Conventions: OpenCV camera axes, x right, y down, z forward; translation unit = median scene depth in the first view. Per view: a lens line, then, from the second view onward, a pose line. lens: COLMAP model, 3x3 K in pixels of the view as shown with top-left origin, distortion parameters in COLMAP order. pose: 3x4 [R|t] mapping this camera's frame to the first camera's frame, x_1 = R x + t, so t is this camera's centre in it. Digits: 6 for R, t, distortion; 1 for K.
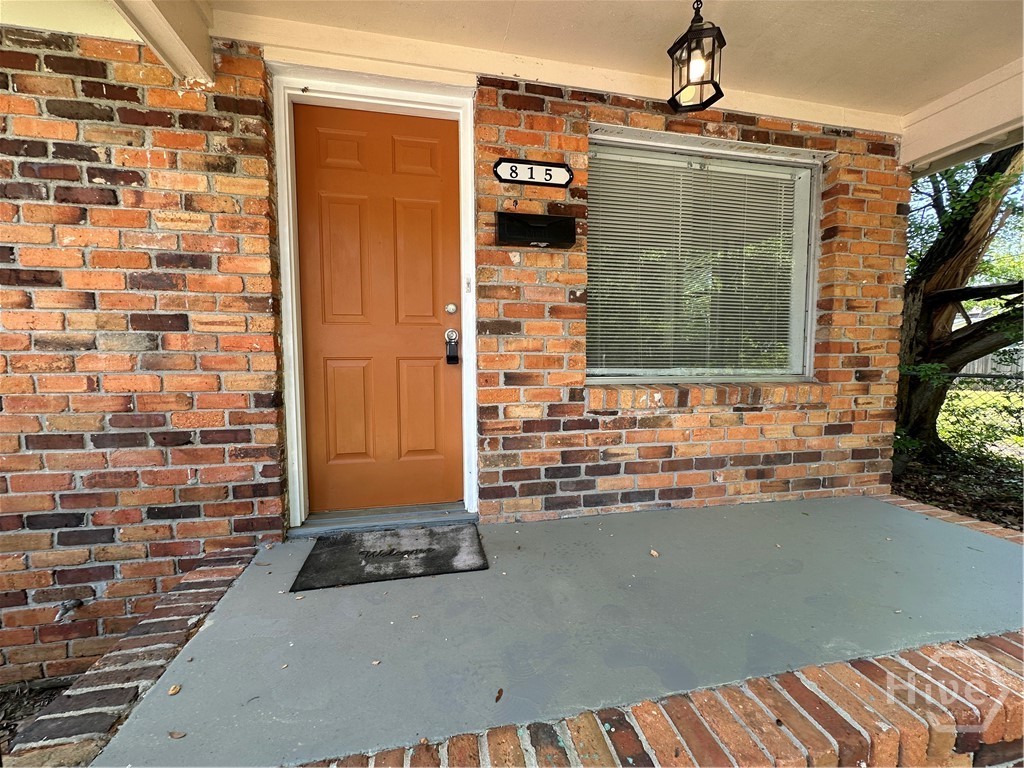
lens RADIAL K [[409.8, 0, 512.0], [0, 409.8, 384.0], [0, 0, 1]] dist [-0.002663, 0.000644]
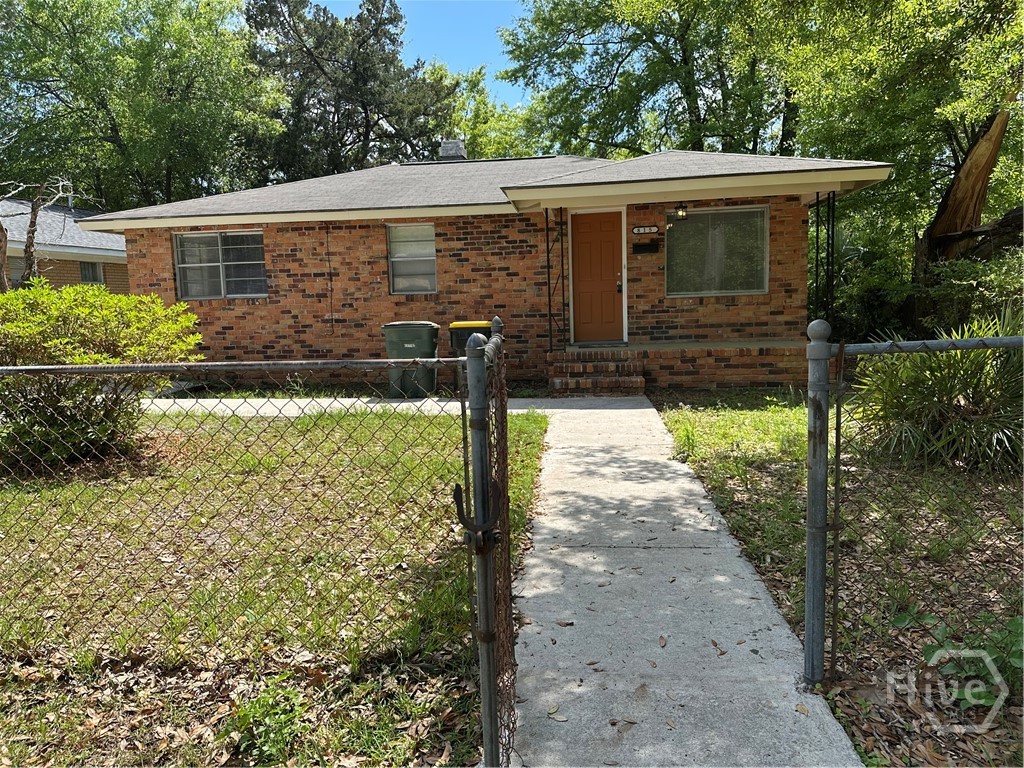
lens RADIAL K [[707.0, 0, 504.7], [0, 707.0, 382.4], [0, 0, 1]] dist [0.110309, -0.004036]
pose [[0.943892, 0.005023, -0.330216, 0.802120], [0.010582, 0.998911, 0.045441, 0.370899], [0.330084, -0.046386, 0.942811, -4.317577]]
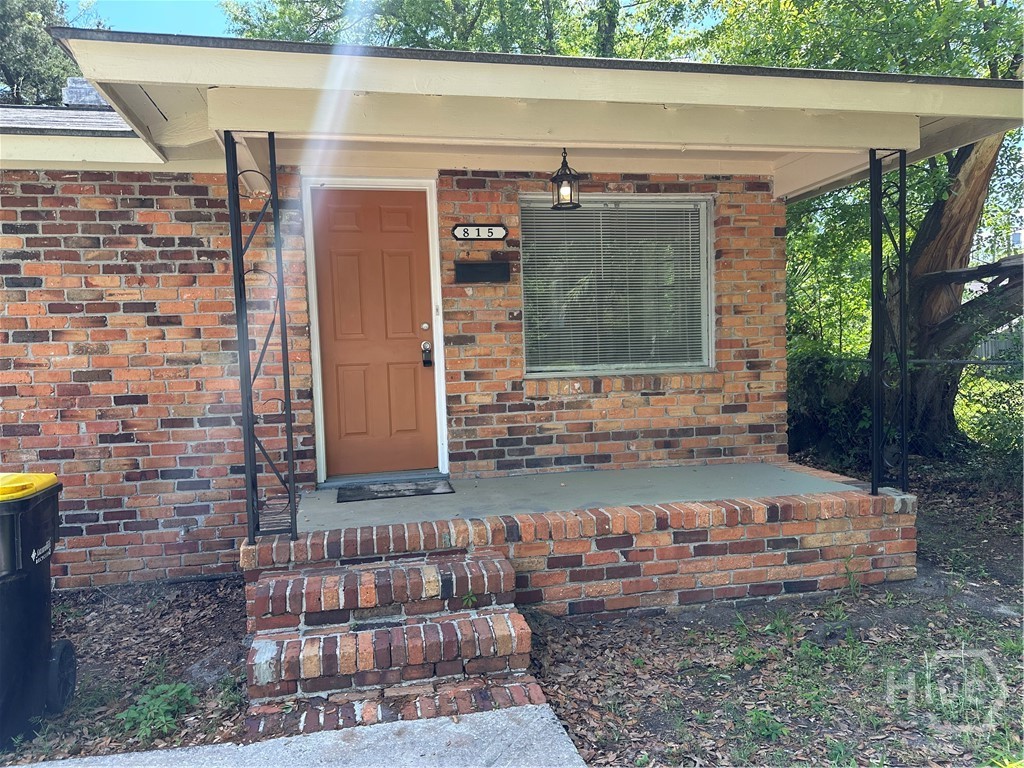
lens RADIAL K [[707.0, 0, 504.7], [0, 707.0, 382.4], [0, 0, 1]] dist [0.110309, -0.004036]
pose [[0.999430, -0.031167, -0.012945, 0.147948], [0.030836, 0.999212, -0.024986, 0.074248], [0.013713, 0.024573, 0.999604, -1.410415]]
